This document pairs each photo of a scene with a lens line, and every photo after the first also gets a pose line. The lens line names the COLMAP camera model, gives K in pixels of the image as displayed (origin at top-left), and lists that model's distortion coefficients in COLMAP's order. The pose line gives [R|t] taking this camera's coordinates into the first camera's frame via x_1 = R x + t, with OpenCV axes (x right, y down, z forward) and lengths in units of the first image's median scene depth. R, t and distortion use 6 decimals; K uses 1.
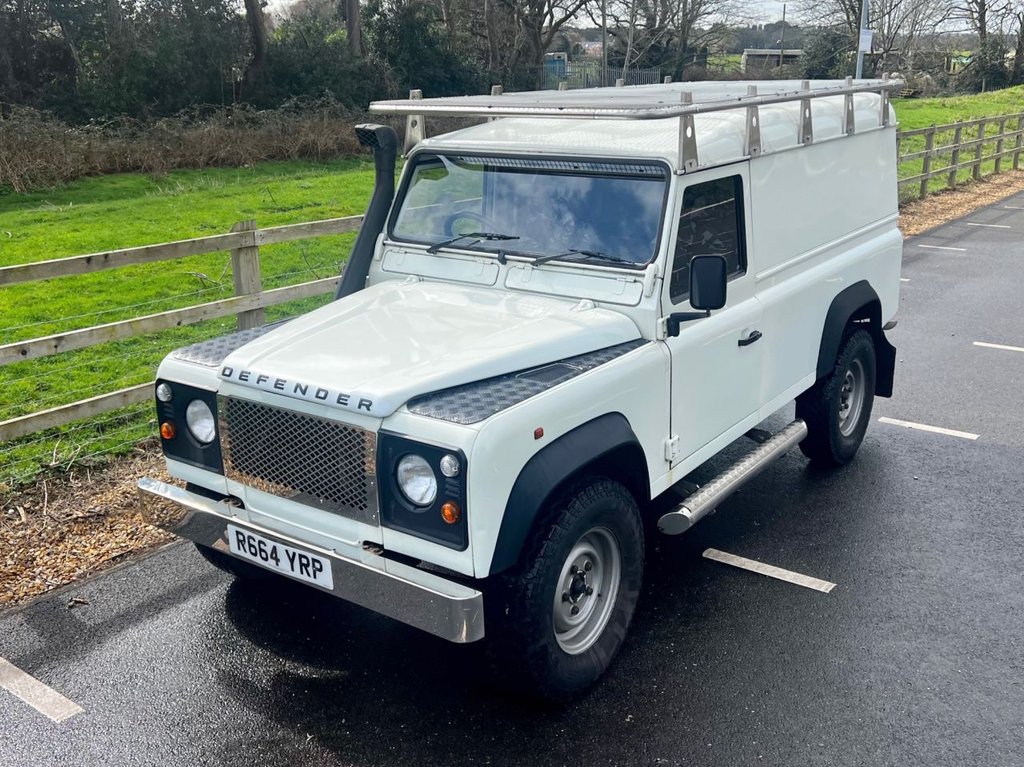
lens RADIAL K [[996.6, 0, 522.2], [0, 996.6, 326.9], [0, 0, 1]] dist [0.117521, -0.192796]
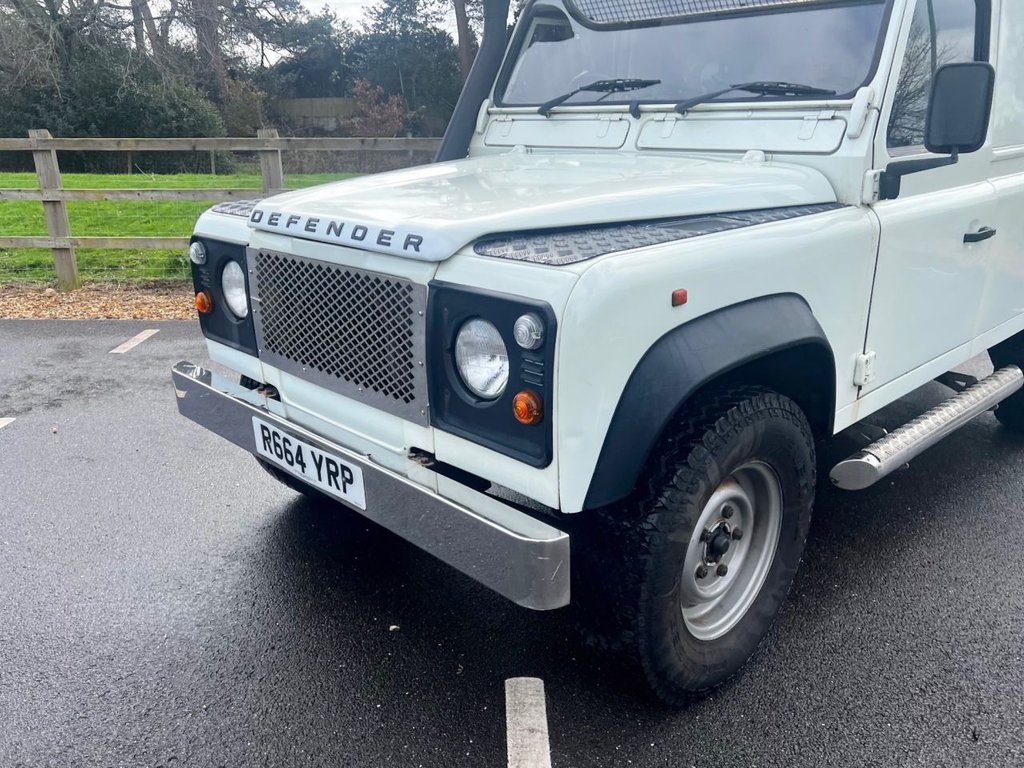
lens RADIAL K [[809.9, 0, 472.0], [0, 809.9, 395.1], [0, 0, 1]] dist [0.088909, -0.107206]
pose [[0.977771, 0.069235, -0.197916, -0.004196], [-0.052673, 0.994748, 0.087759, 0.116767], [0.202952, -0.075383, 0.976283, 0.426476]]
